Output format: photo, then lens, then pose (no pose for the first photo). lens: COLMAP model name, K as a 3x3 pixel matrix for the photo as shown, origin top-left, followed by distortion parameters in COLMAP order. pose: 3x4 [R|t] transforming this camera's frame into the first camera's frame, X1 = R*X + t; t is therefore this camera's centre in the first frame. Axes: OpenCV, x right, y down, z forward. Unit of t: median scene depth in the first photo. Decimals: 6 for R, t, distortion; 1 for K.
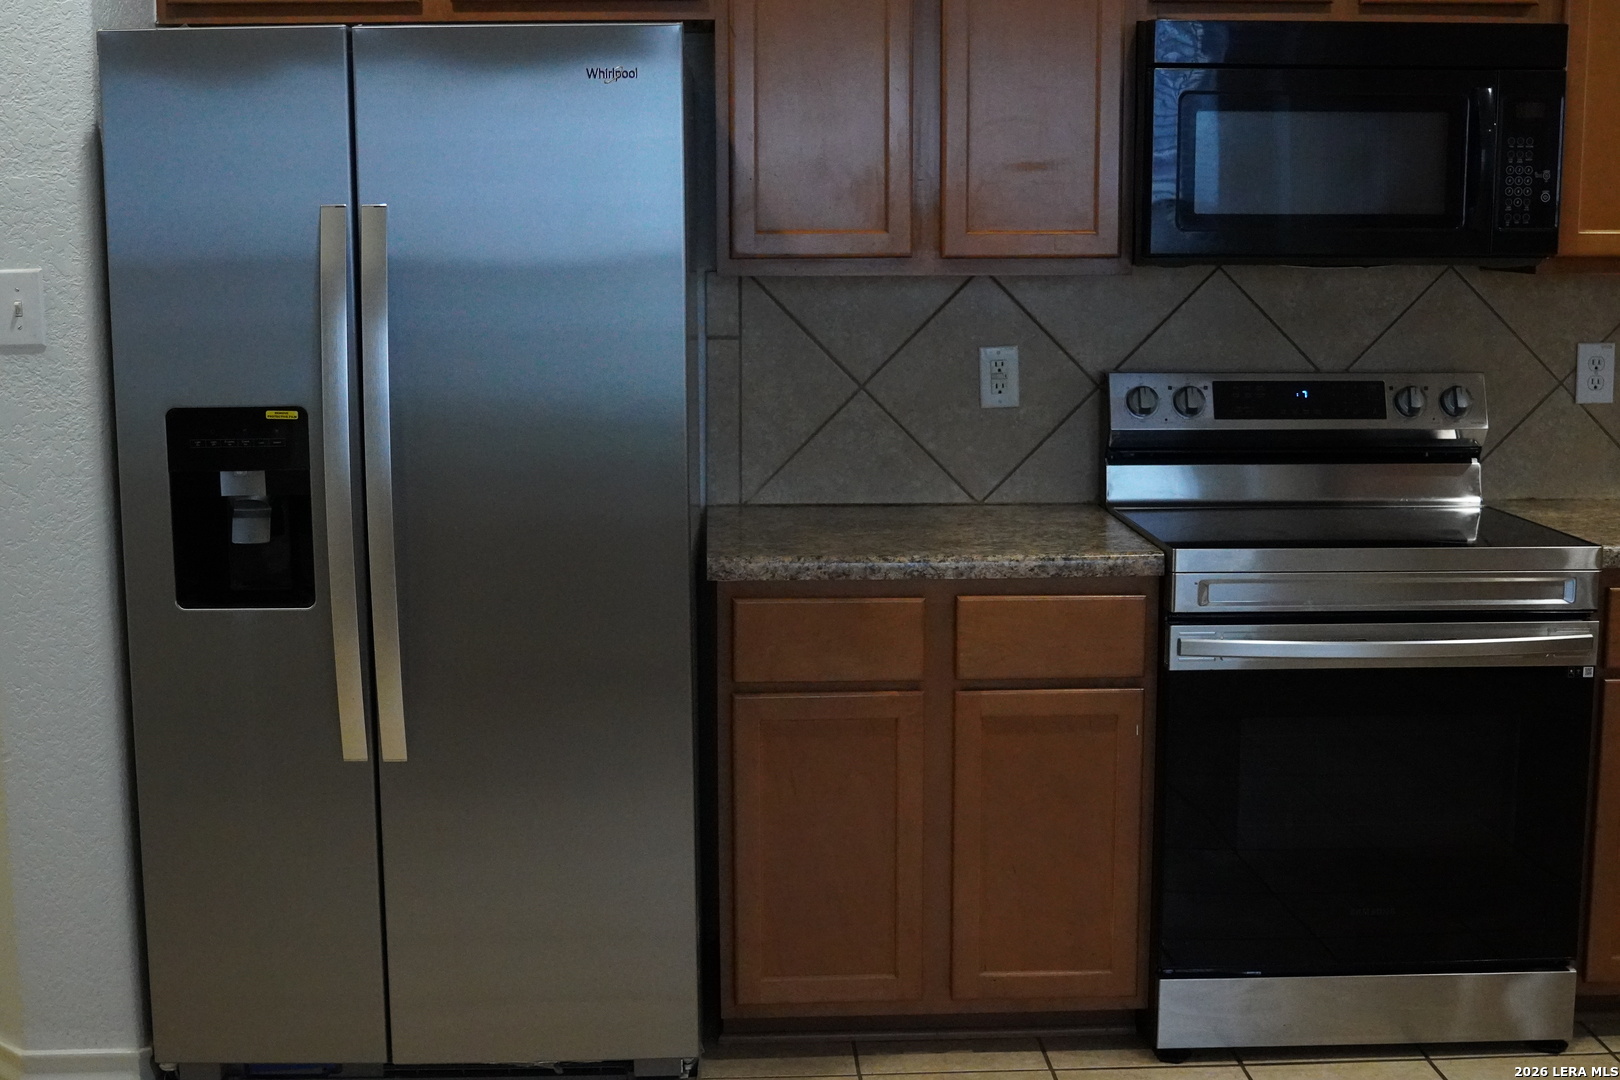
lens RADIAL K [[2081.8, 0, 810.1], [0, 2081.8, 540.5], [0, 0, 1]] dist [-0.044828, 0.000000]
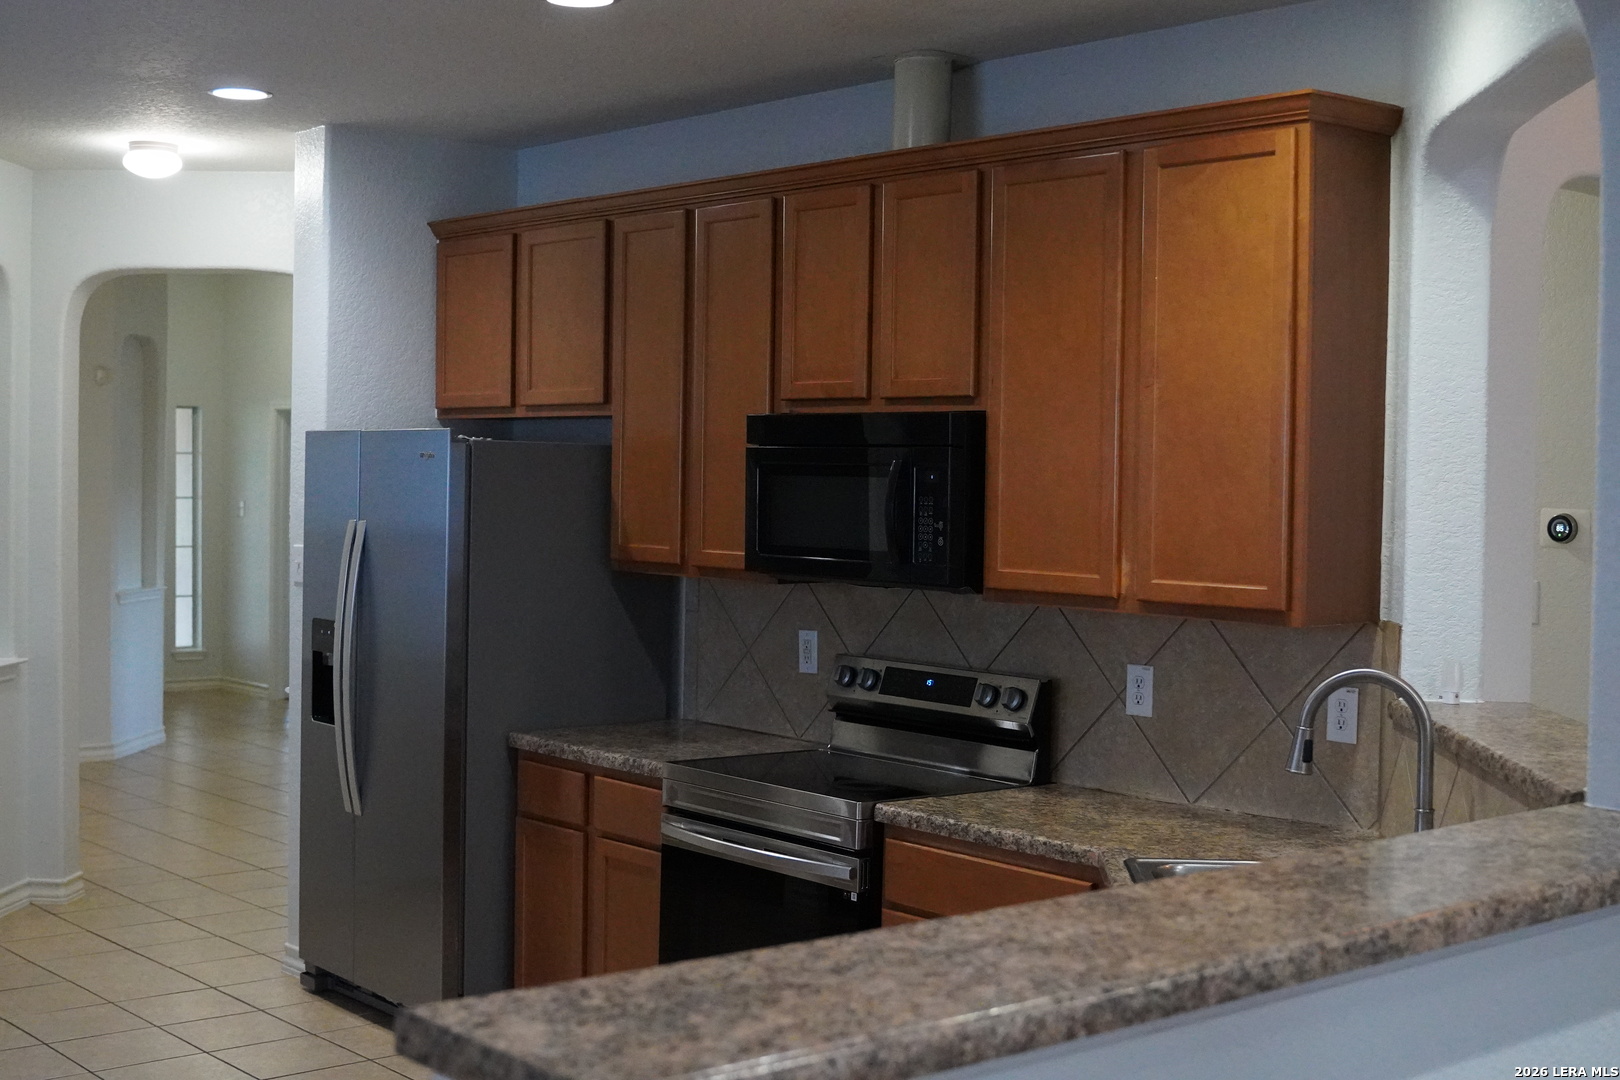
lens RADIAL K [[2081.8, 0, 810.3], [0, 2081.8, 538.4], [0, 0, 1]] dist [-0.044828, 0.000000]
pose [[0.610518, 0.038524, -0.791065, 1.234325], [-0.145536, 0.987265, -0.064242, -0.064493], [0.778516, 0.154349, 0.608350, 0.115425]]
